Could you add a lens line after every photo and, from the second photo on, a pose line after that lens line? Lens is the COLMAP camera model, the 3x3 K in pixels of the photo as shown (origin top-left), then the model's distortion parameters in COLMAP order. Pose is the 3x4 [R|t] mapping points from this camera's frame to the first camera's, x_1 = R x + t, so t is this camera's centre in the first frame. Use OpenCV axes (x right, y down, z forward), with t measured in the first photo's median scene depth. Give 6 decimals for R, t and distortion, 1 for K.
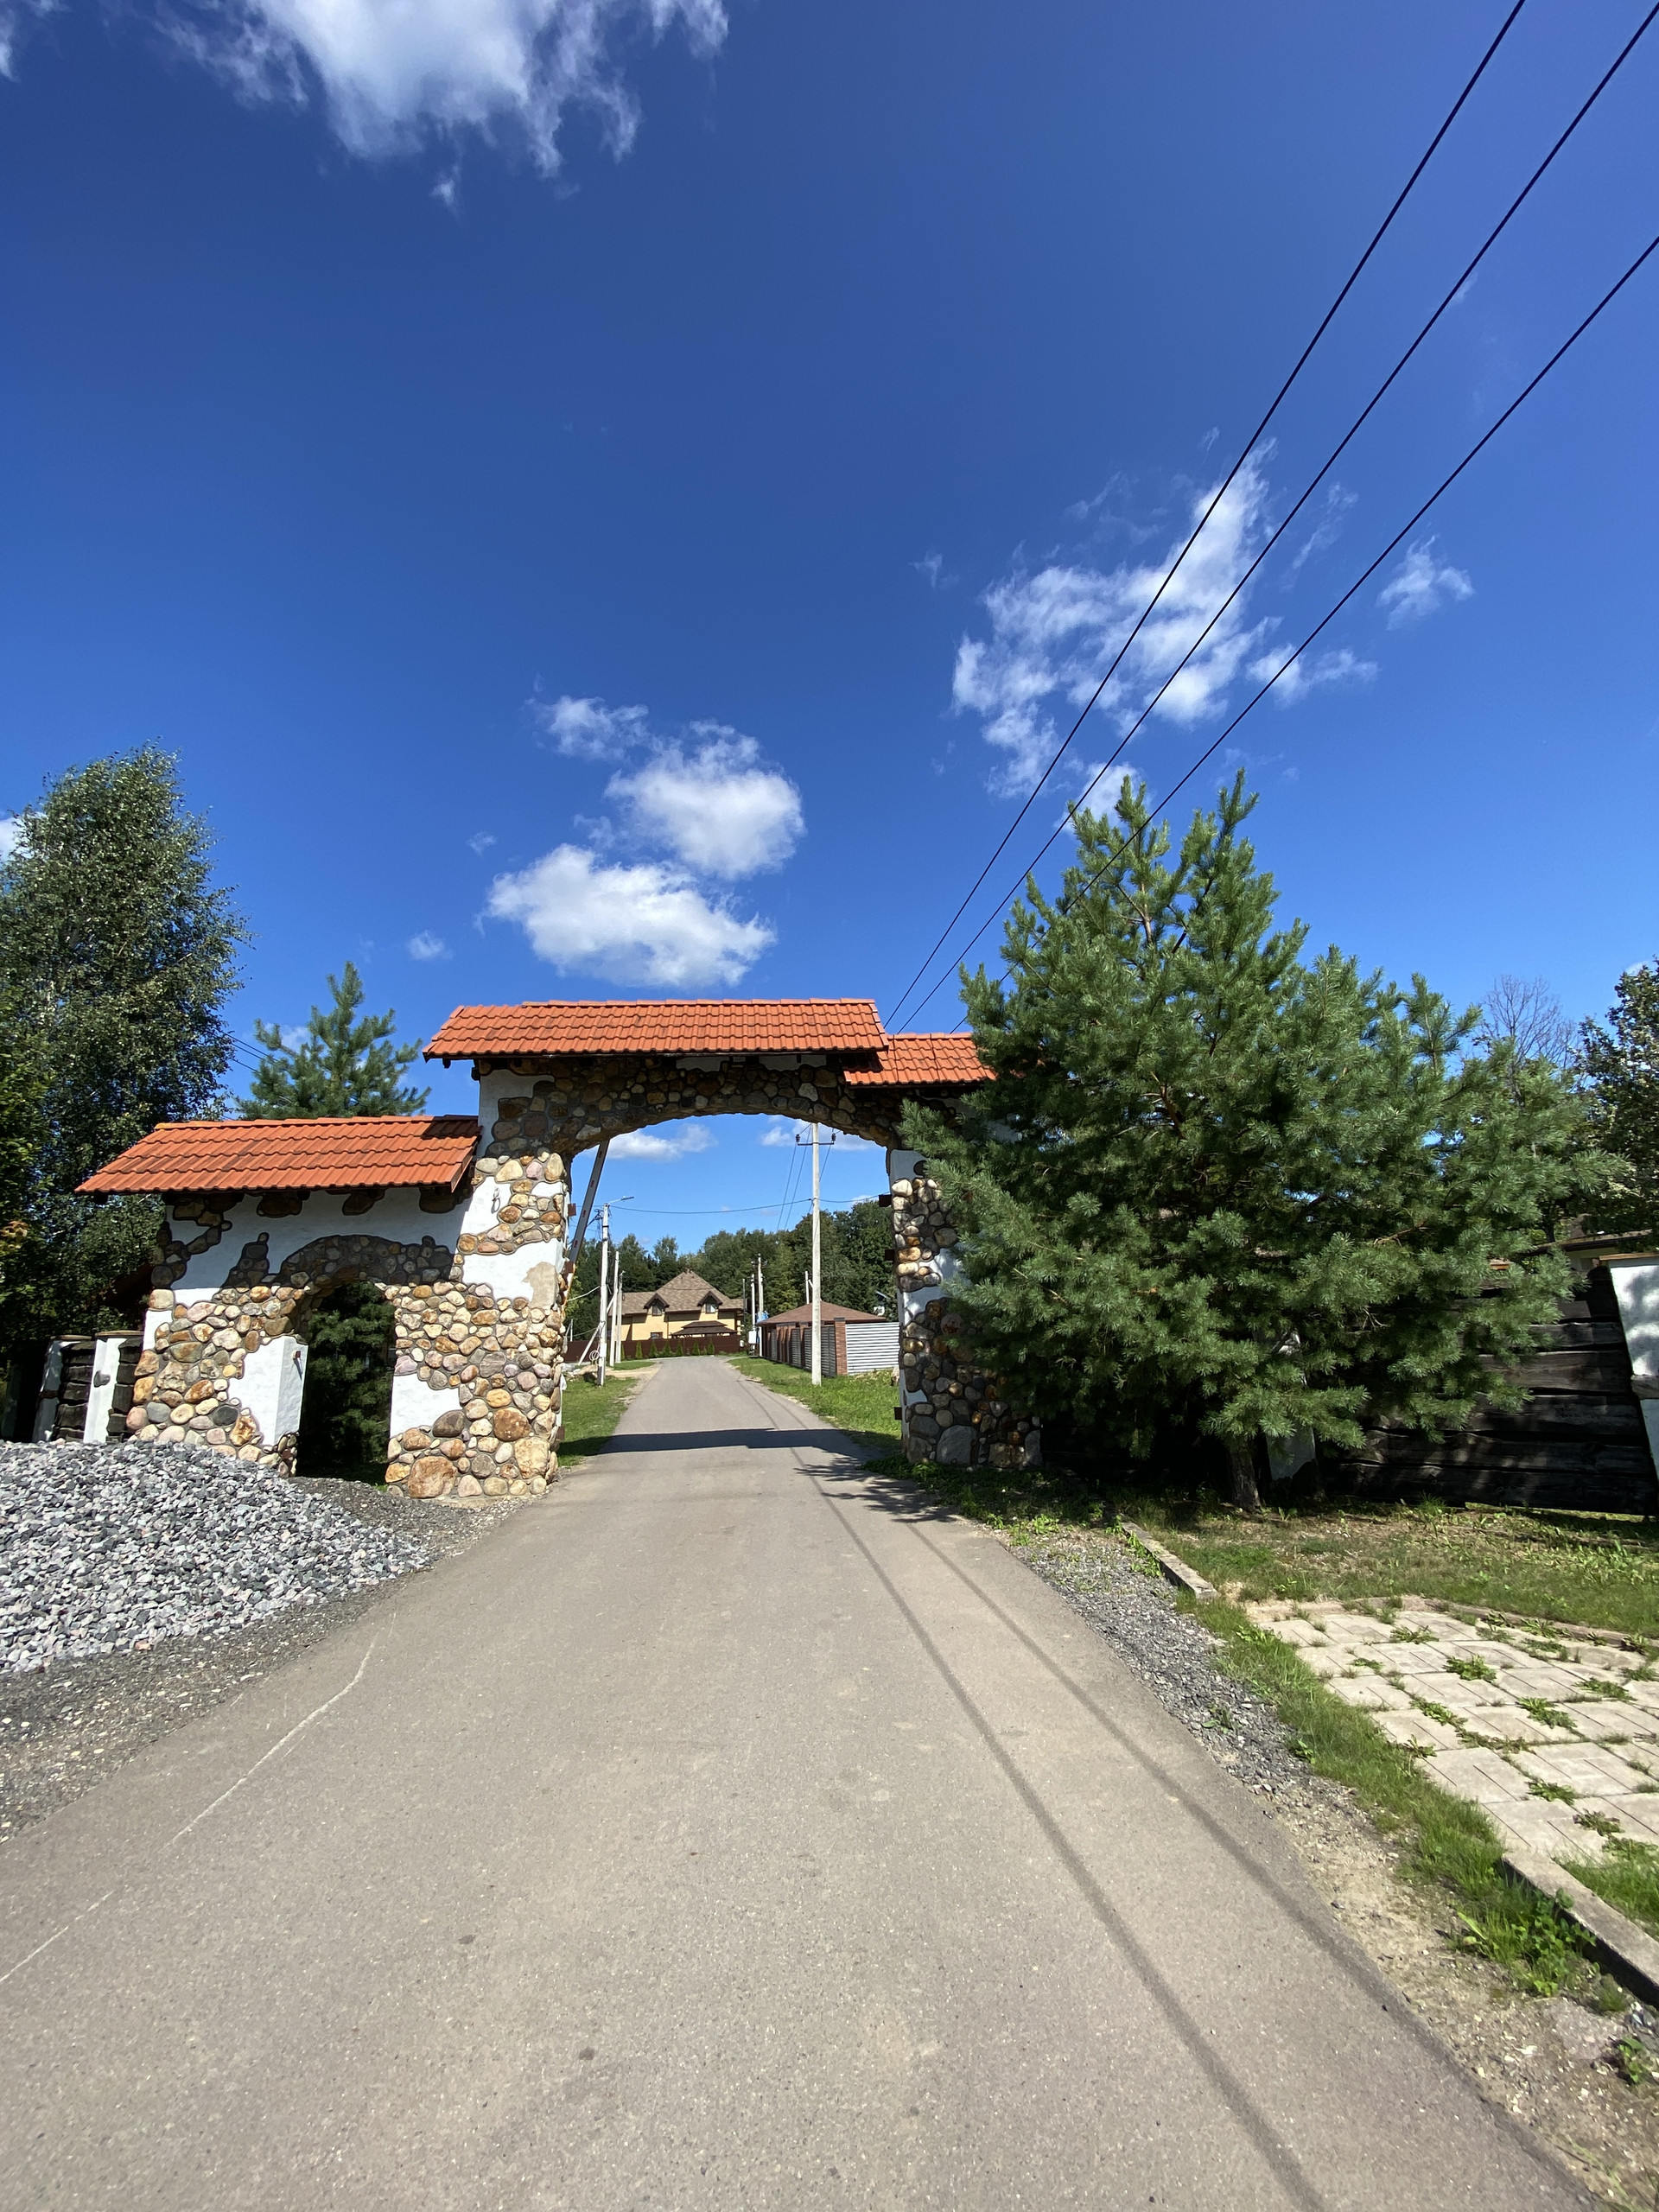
lens RADIAL K [[899.8, 0, 840.6], [0, 899.8, 1104.9], [0, 0, 1]] dist [0.002684, -0.007620]
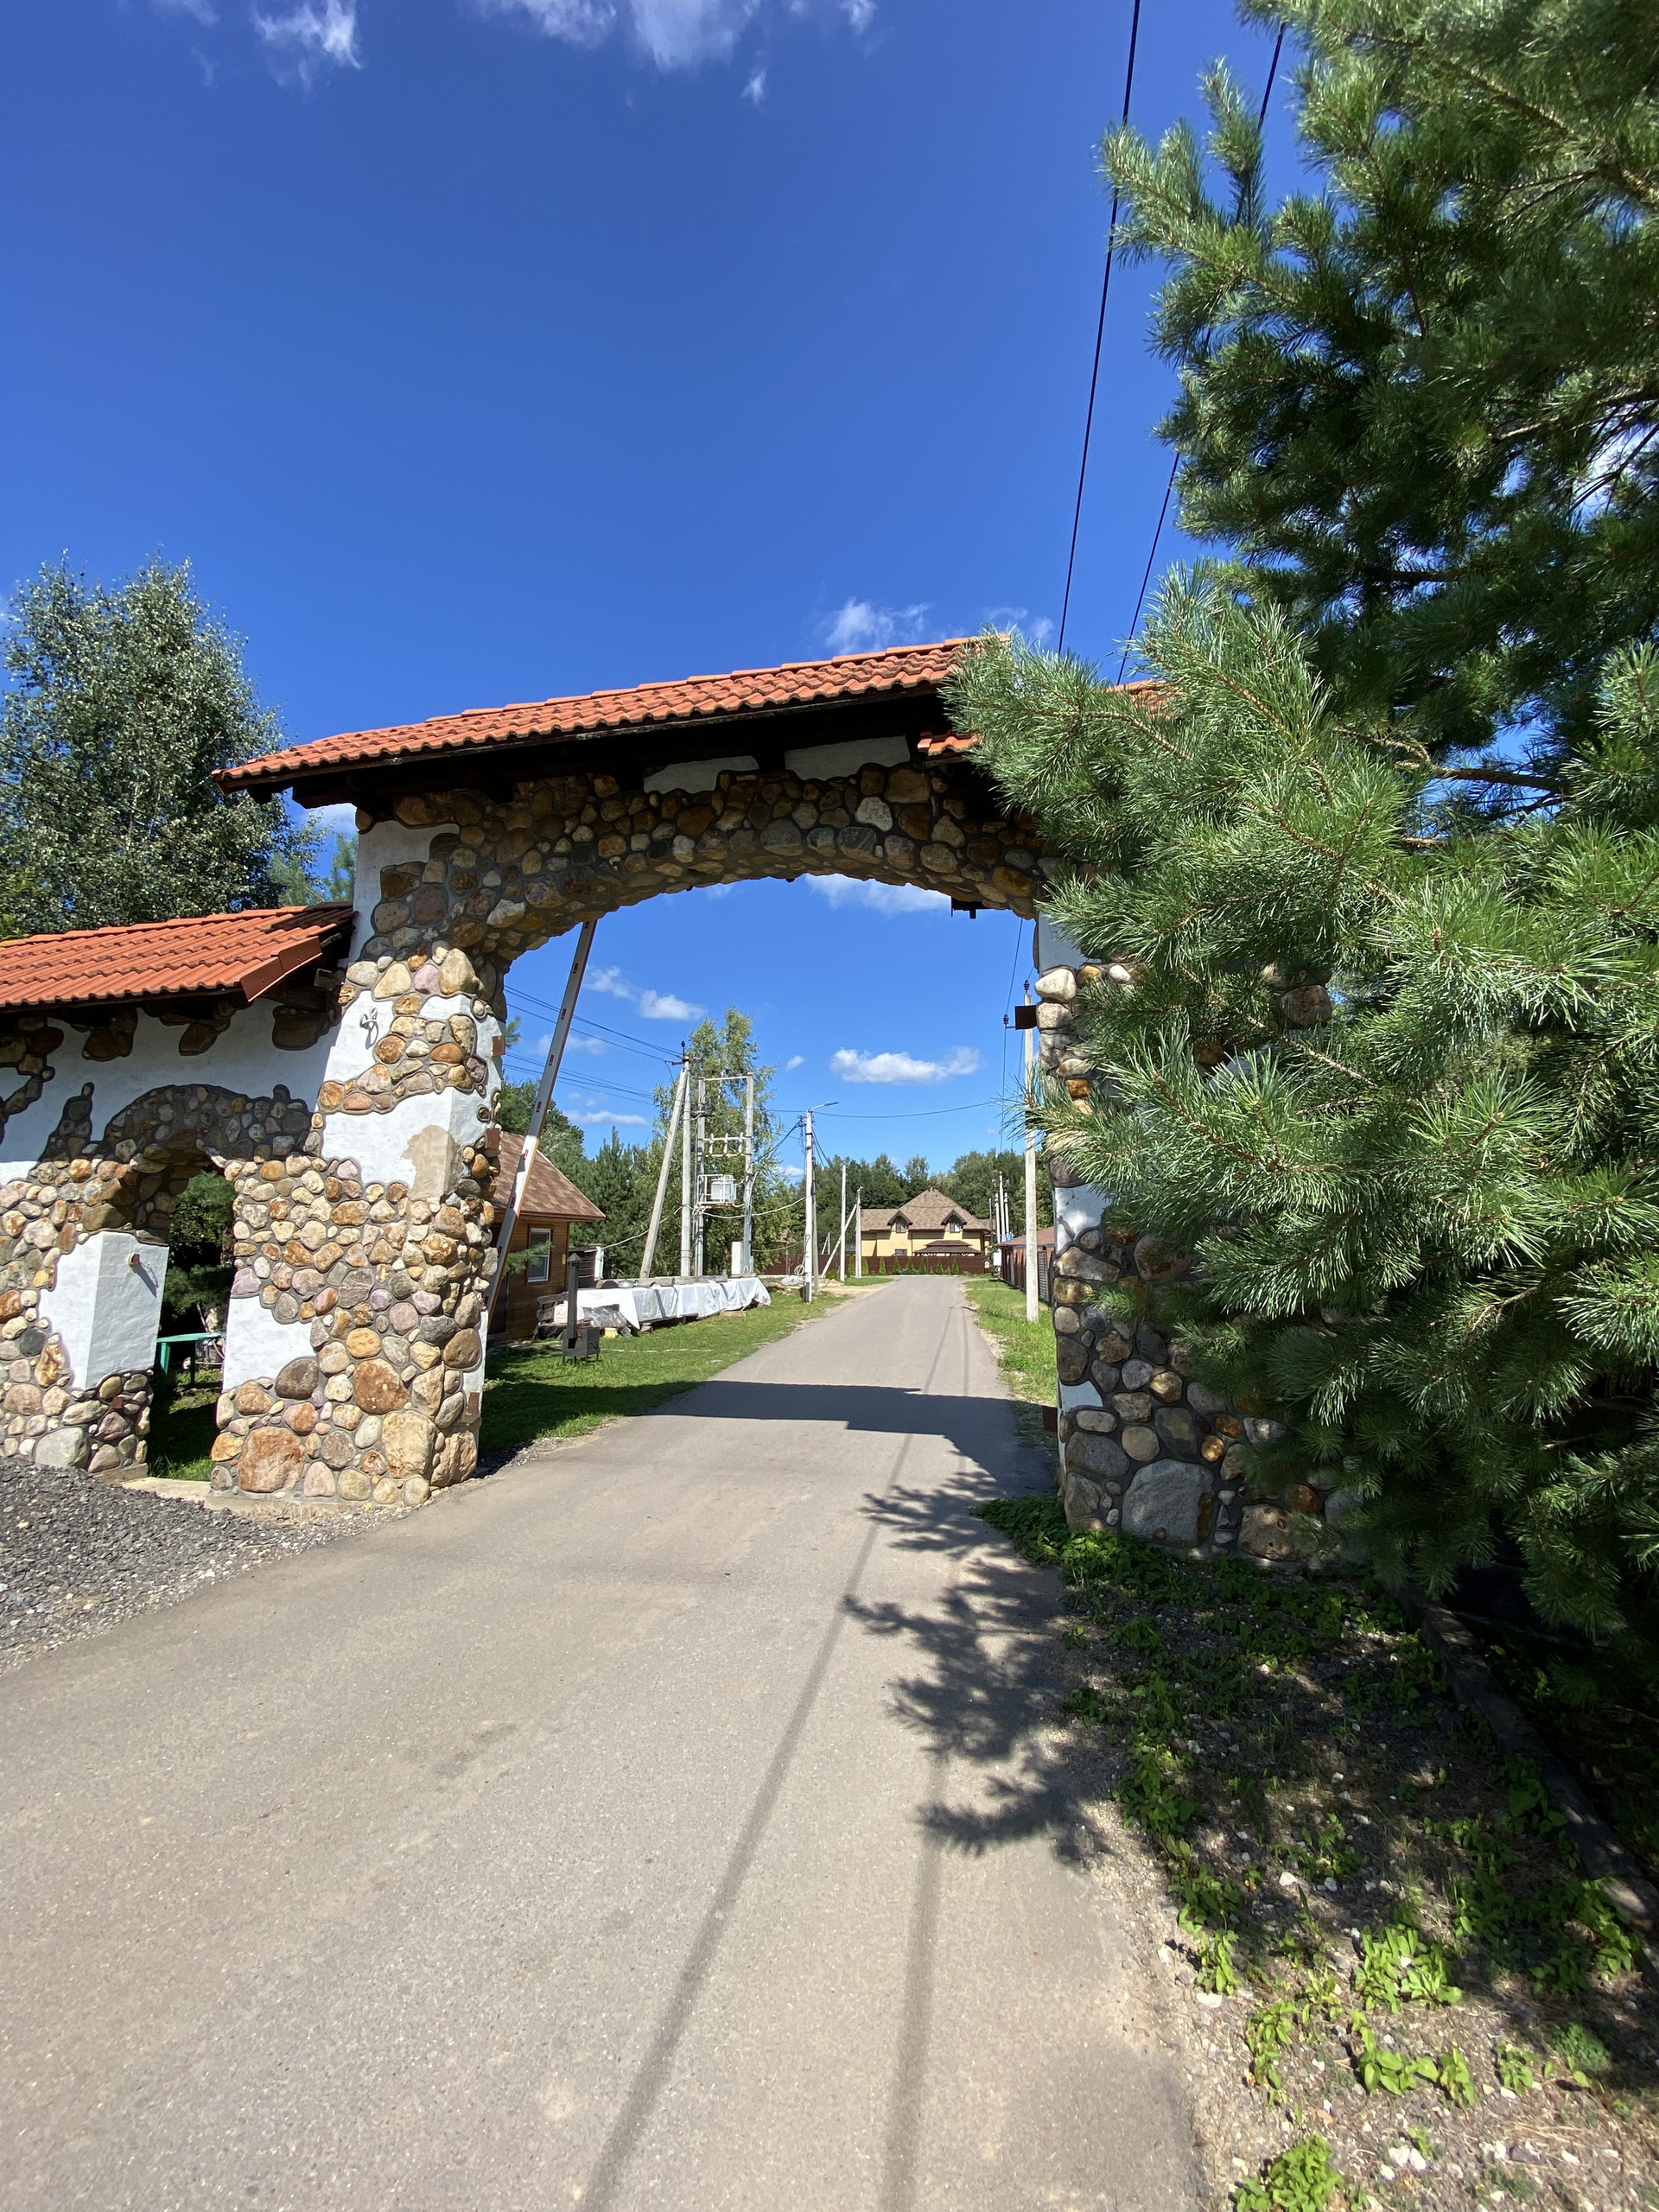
lens RADIAL K [[899.8, 0, 821.8], [0, 899.8, 1102.0], [0, 0, 1]] dist [0.002684, -0.007620]
pose [[0.955547, -0.009778, -0.294675, 0.096562], [0.034231, 0.996370, 0.077941, 0.121376], [0.292844, -0.084563, 0.952414, 0.504776]]
